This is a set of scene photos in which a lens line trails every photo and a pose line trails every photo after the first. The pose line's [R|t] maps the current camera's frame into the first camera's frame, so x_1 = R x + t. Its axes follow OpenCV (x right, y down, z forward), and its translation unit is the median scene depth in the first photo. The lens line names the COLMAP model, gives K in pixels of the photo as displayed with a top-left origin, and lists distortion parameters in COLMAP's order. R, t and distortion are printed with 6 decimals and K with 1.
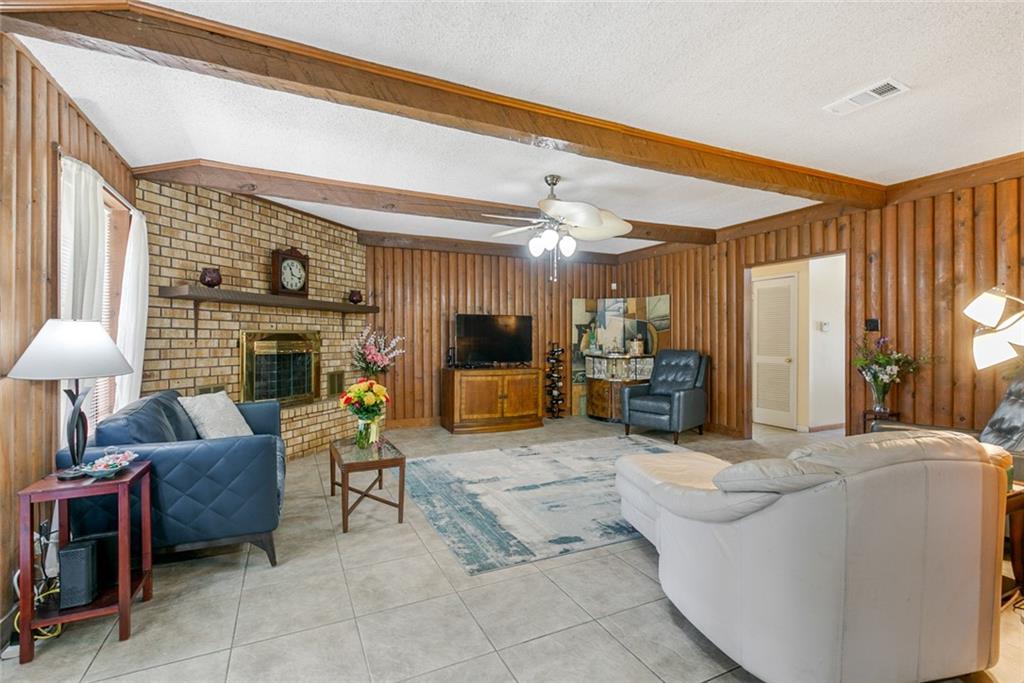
lens RADIAL K [[468.0, 0, 509.2], [0, 468.0, 339.2], [0, 0, 1]] dist [0.004491, 0.000067]
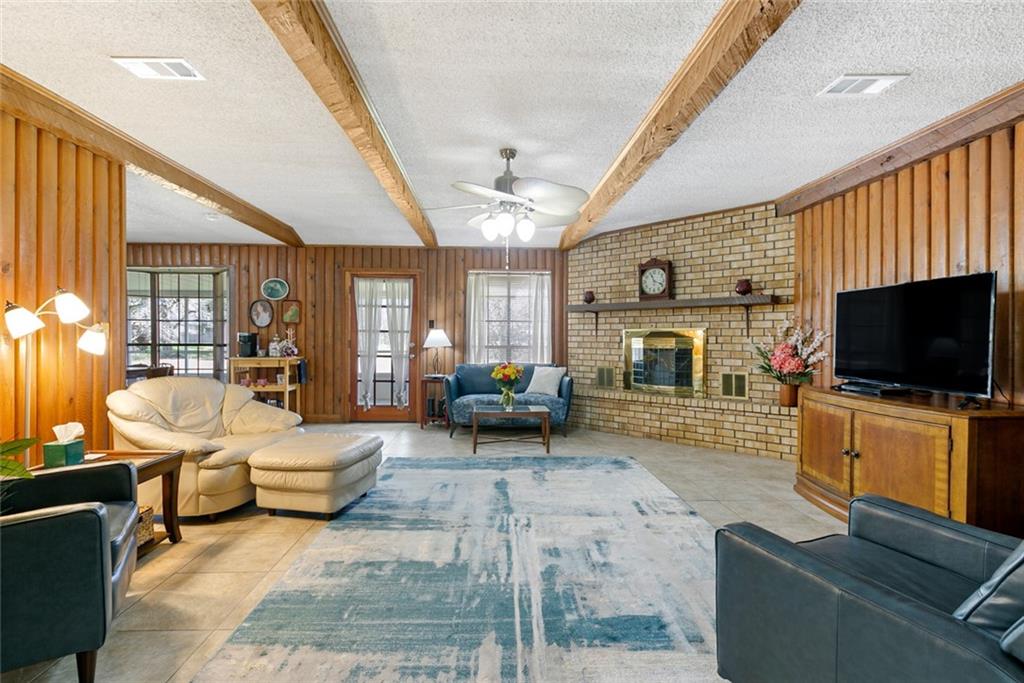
lens RADIAL K [[468.0, 0, 510.6], [0, 468.0, 341.2], [0, 0, 1]] dist [0.004491, 0.000067]
pose [[-0.393666, 0.002992, -0.919249, 0.808946], [-0.006933, 0.999957, 0.006224, 0.007965], [0.919227, 0.008824, -0.393628, 1.215512]]
